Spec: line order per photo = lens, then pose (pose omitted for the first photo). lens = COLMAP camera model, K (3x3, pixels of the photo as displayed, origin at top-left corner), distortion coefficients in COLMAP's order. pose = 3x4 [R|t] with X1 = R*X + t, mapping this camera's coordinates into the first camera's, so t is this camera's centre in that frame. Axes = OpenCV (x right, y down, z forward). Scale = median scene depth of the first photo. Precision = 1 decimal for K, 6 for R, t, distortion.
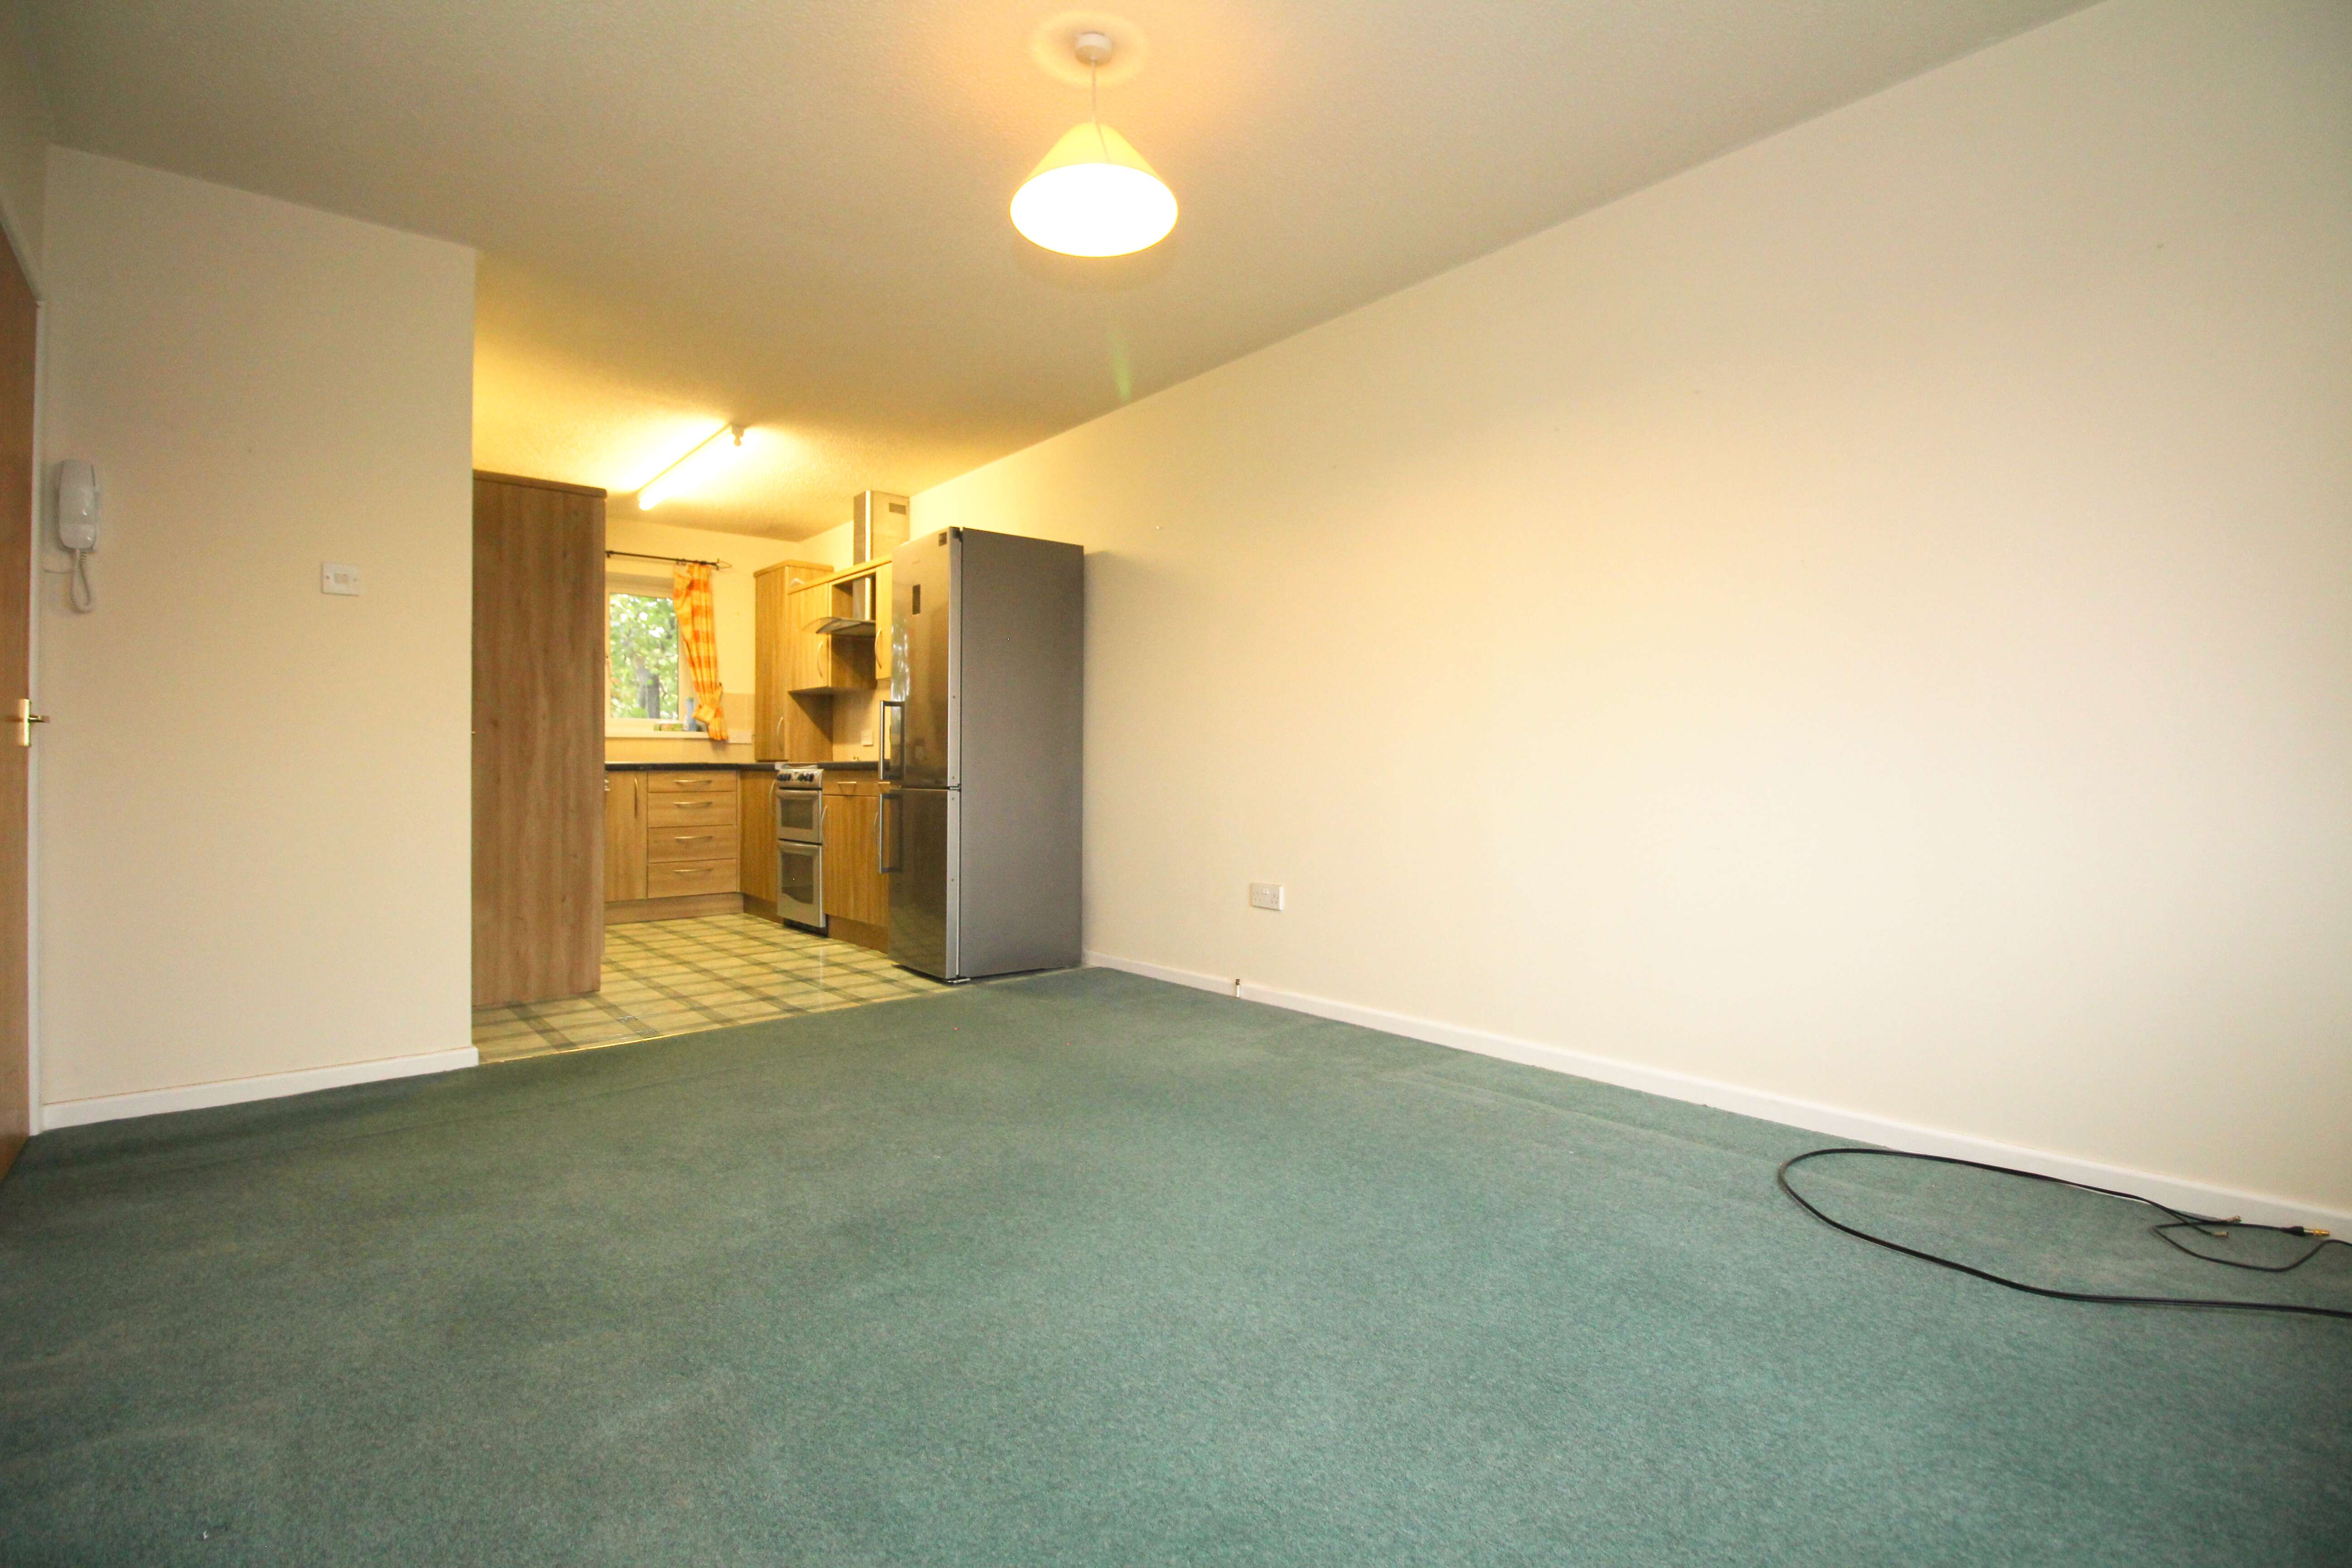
lens RADIAL K [[1093.8, 0, 1180.4], [0, 1093.8, 772.4], [0, 0, 1]] dist [-0.002779, -0.000355]
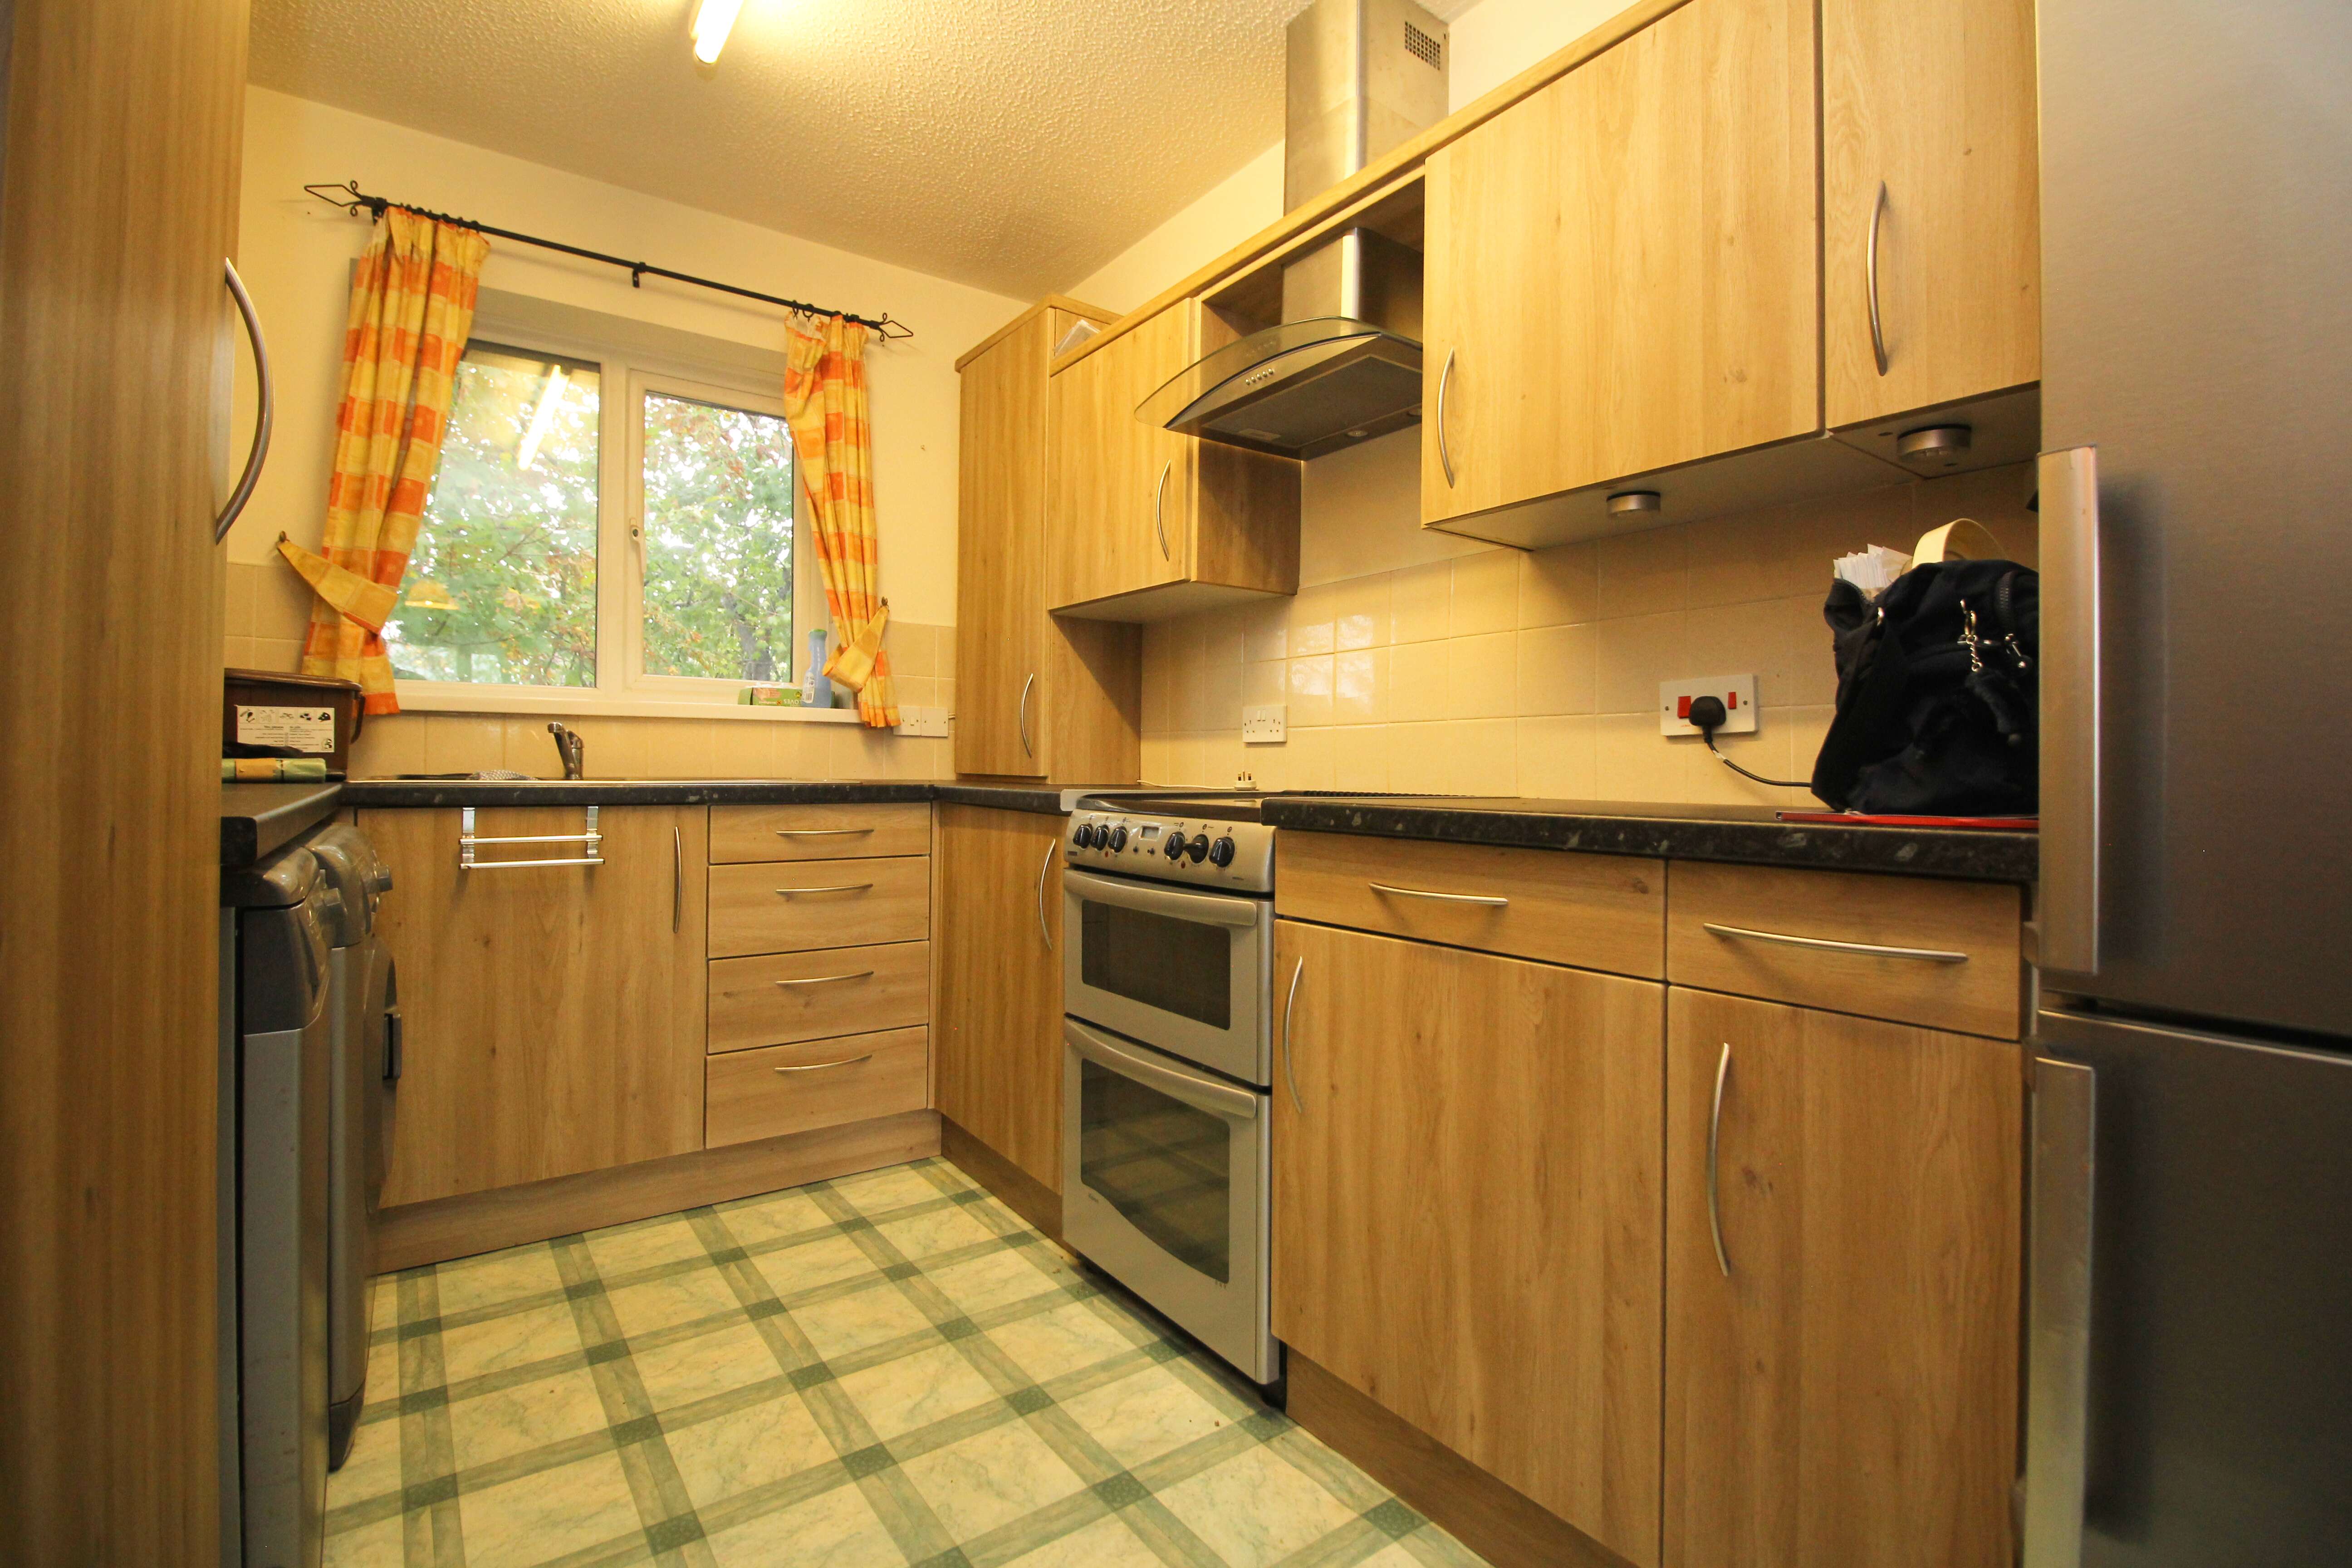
lens RADIAL K [[1093.8, 0, 1172.8], [0, 1093.8, 773.3], [0, 0, 1]] dist [-0.002779, -0.000355]
pose [[0.995356, 0.015395, -0.095025, -0.281241], [-0.015246, 0.999881, 0.002289, -0.014669], [0.095049, -0.000830, 0.995472, 0.613731]]
